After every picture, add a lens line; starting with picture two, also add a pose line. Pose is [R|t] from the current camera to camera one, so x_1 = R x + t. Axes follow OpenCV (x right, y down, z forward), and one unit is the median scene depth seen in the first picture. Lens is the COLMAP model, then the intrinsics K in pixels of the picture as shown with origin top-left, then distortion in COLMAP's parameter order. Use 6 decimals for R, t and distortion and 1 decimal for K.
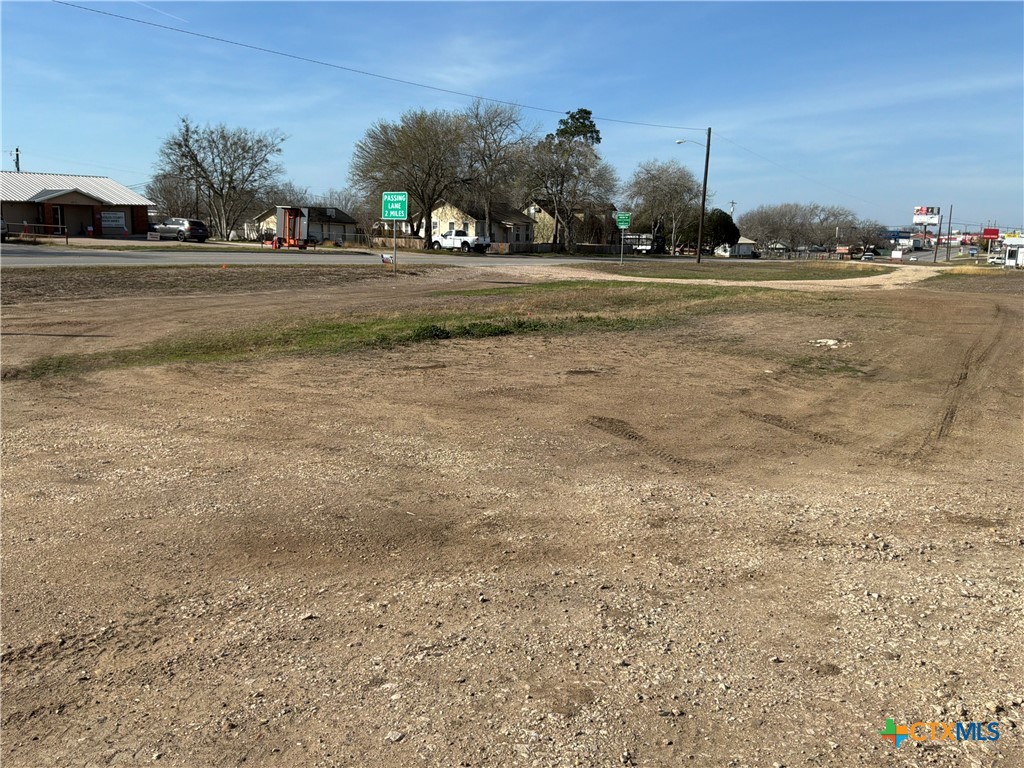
lens RADIAL K [[830.2, 0, 514.7], [0, 830.2, 383.5], [0, 0, 1]] dist [0.062181, -0.056124]
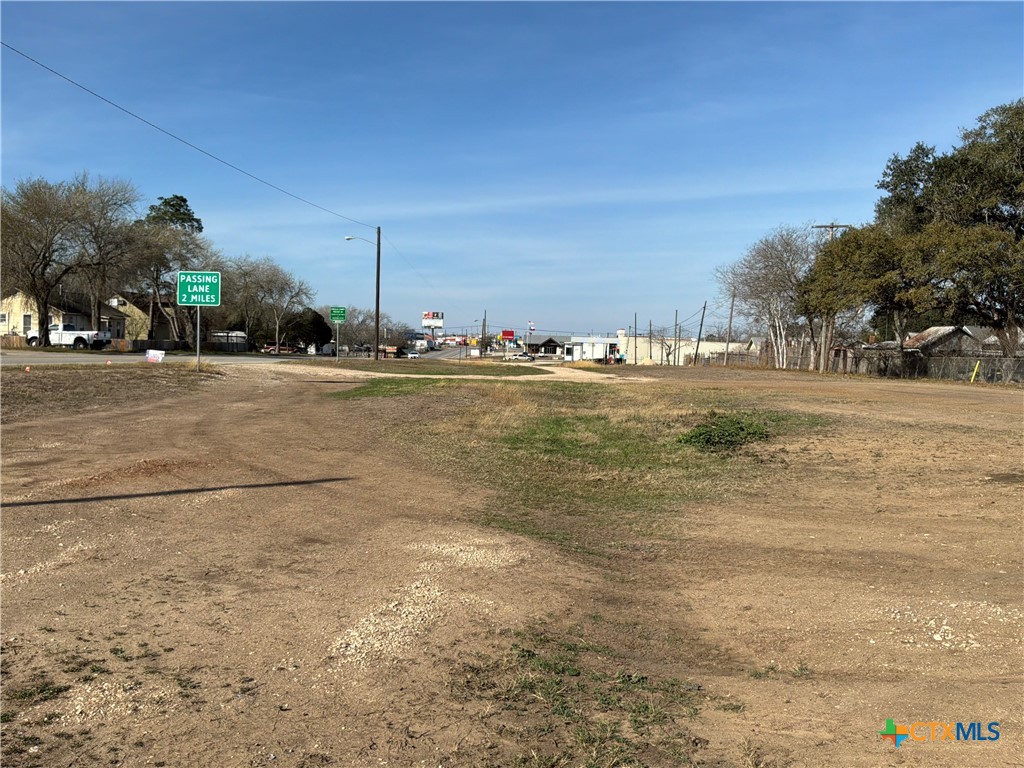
lens RADIAL K [[830.2, 0, 510.6], [0, 830.2, 386.4], [0, 0, 1]] dist [0.062181, -0.056124]
pose [[0.835822, -0.029655, 0.548200, -0.121227], [0.092502, 0.991871, -0.087379, -0.008399], [-0.541152, 0.123743, 0.831770, 0.067142]]
